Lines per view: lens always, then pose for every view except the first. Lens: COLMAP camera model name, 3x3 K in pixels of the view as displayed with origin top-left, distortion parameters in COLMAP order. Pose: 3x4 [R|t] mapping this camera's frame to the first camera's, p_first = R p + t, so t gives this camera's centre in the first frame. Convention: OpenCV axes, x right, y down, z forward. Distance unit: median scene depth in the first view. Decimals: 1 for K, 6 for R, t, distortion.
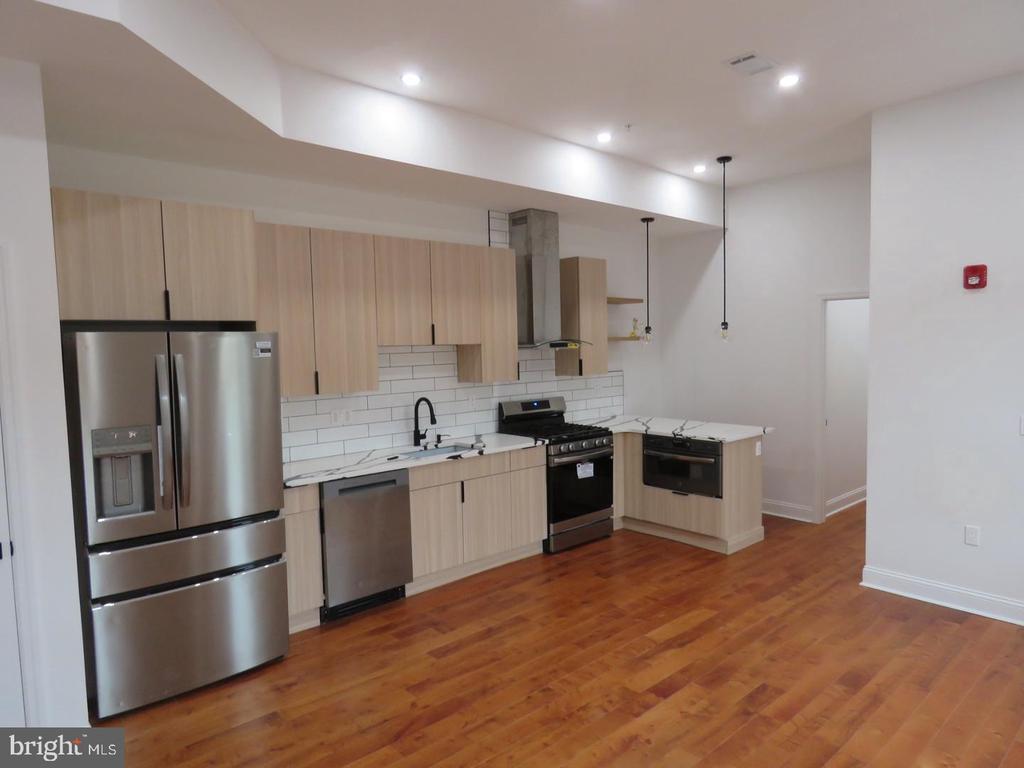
lens RADIAL K [[644.9, 0, 505.8], [0, 644.9, 382.5], [0, 0, 1]] dist [-0.009543, -0.002311]
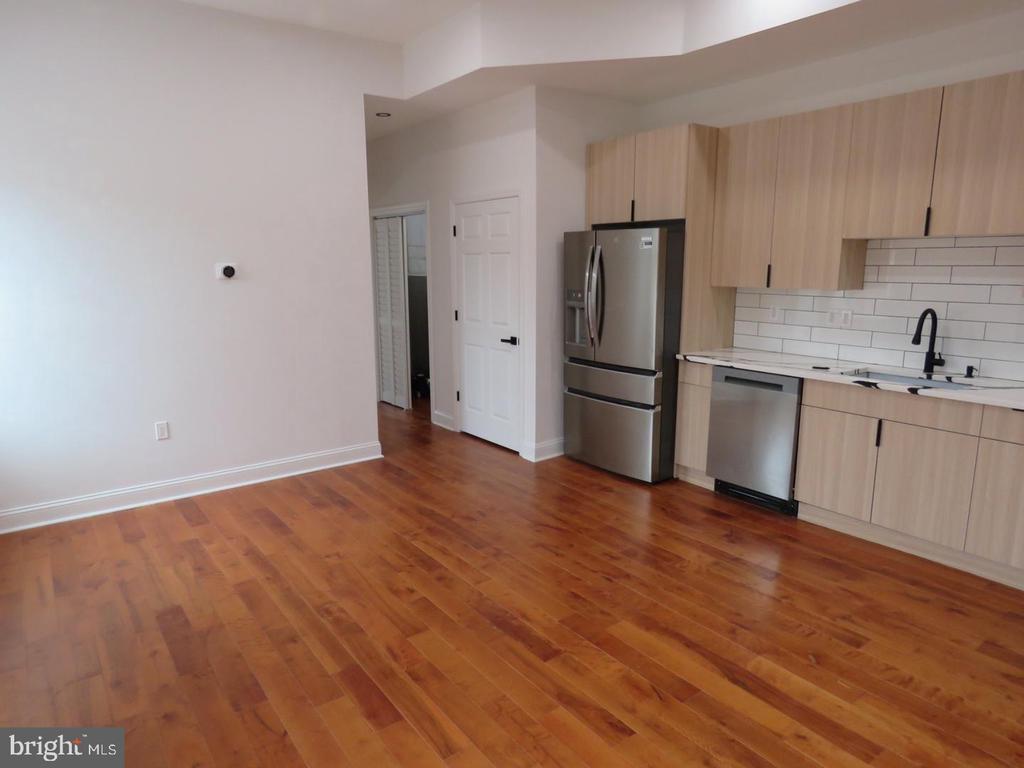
lens RADIAL K [[644.9, 0, 506.4], [0, 644.9, 386.7], [0, 0, 1]] dist [-0.009543, -0.002311]
pose [[-0.095797, 0.214427, -0.972031, 0.717328], [-0.050275, 0.974233, 0.219868, -0.029868], [0.994130, 0.069932, -0.082548, 0.631798]]
